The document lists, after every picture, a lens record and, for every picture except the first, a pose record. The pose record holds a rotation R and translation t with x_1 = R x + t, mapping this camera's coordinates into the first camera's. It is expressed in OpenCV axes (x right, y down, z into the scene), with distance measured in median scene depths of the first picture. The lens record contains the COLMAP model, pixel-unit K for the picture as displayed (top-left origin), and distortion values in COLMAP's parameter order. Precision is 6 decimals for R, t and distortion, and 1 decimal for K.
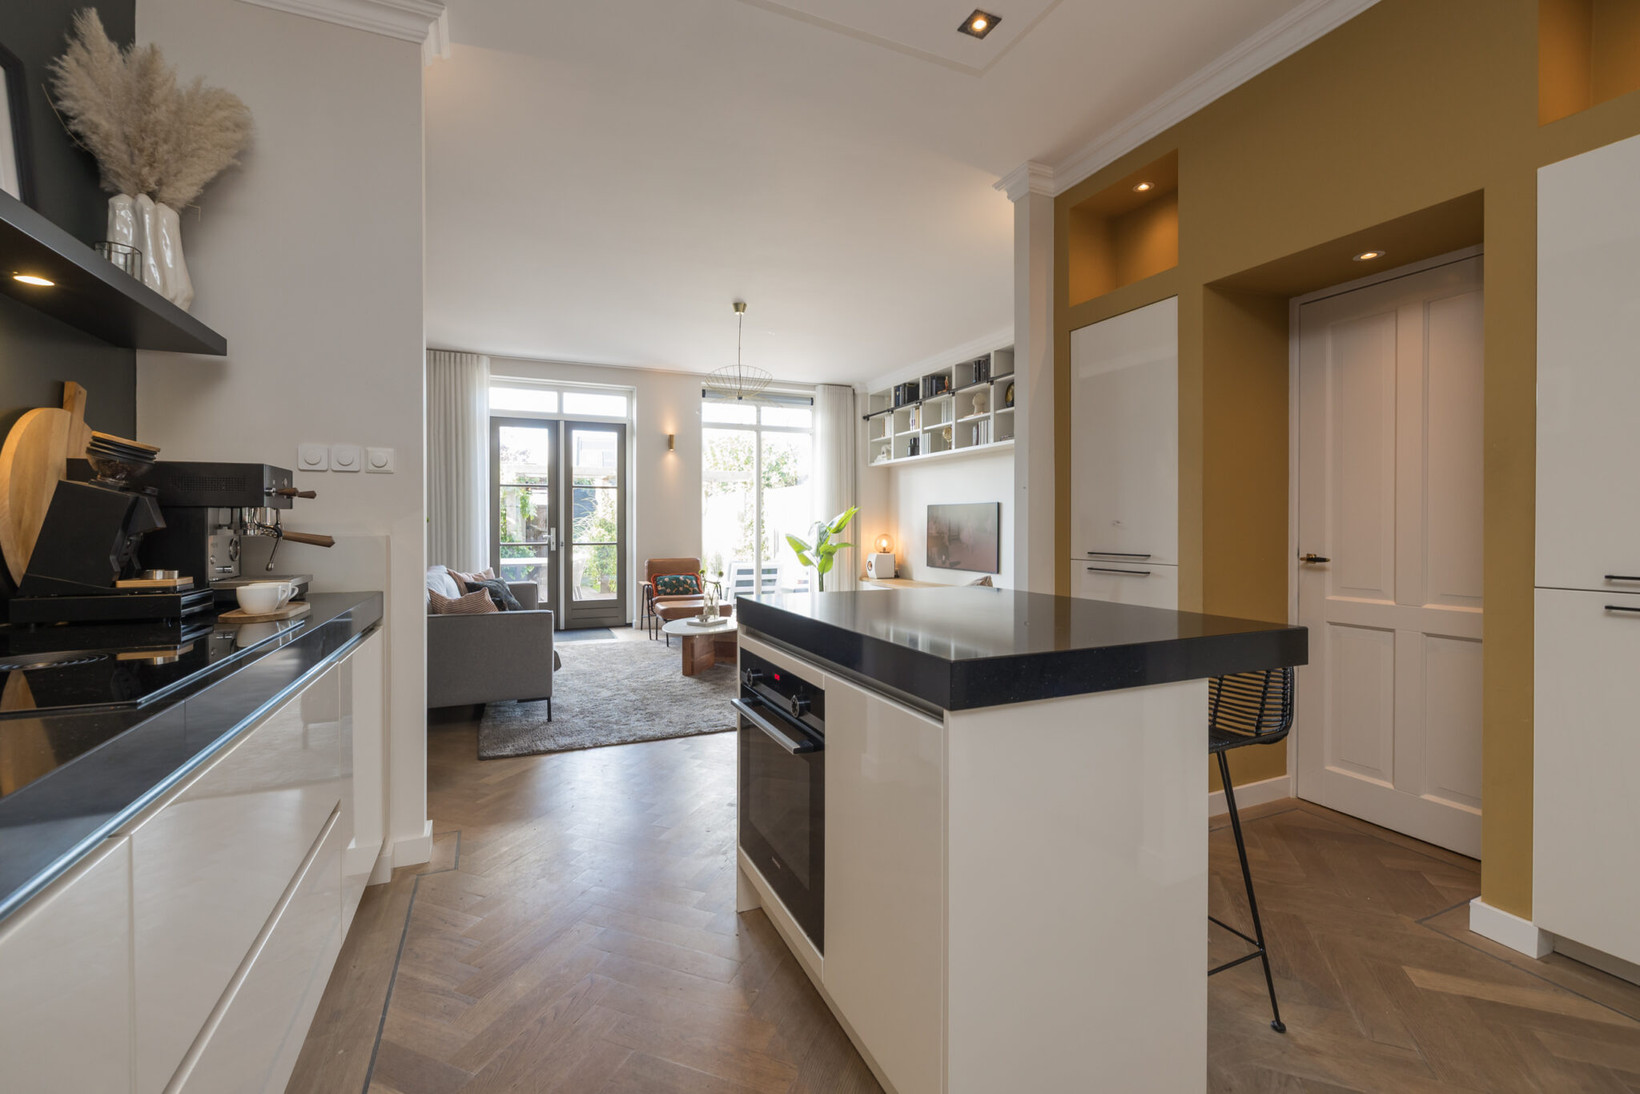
lens RADIAL K [[688.4, 0, 796.0], [0, 688.4, 525.6], [0, 0, 1]] dist [-0.001514, -0.000197]
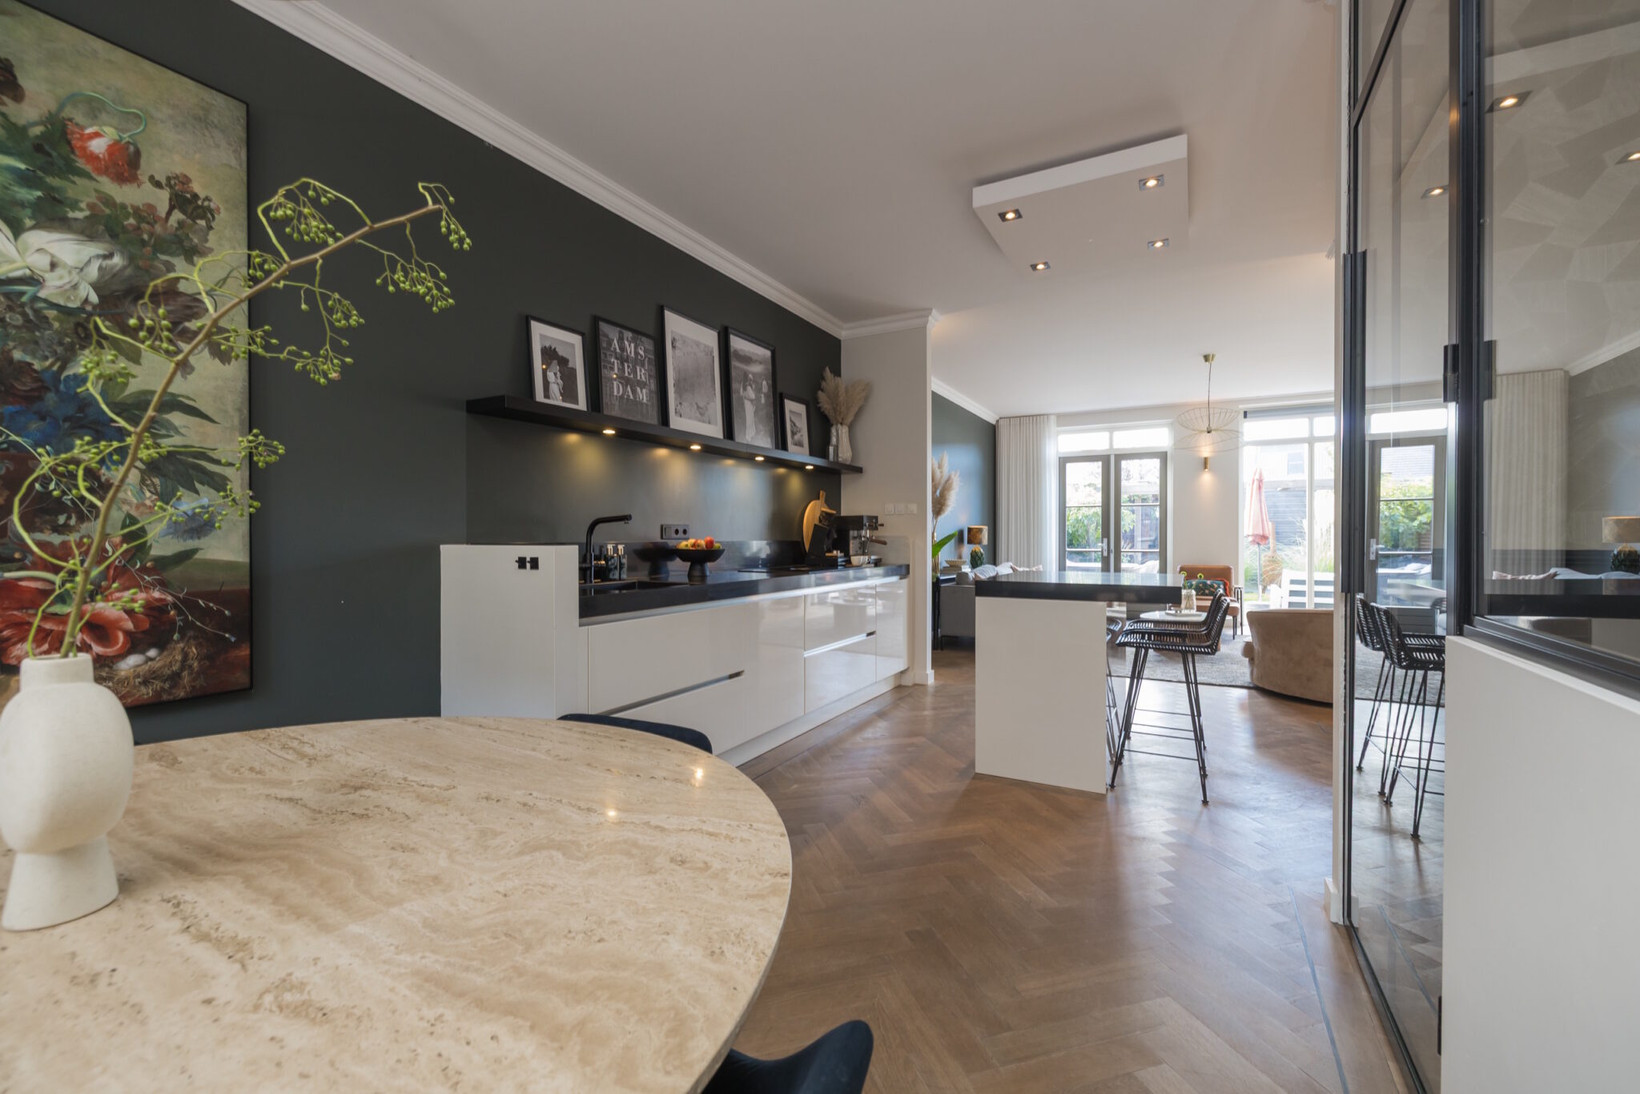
lens RADIAL K [[689.4, 0, 812.7], [0, 689.4, 542.1], [0, 0, 1]] dist [-0.002192, -0.000189]
pose [[0.615816, 0.007632, -0.787853, 0.324915], [-0.001126, 0.999961, 0.008807, -0.000775], [0.787889, -0.004537, 0.615800, -0.225034]]
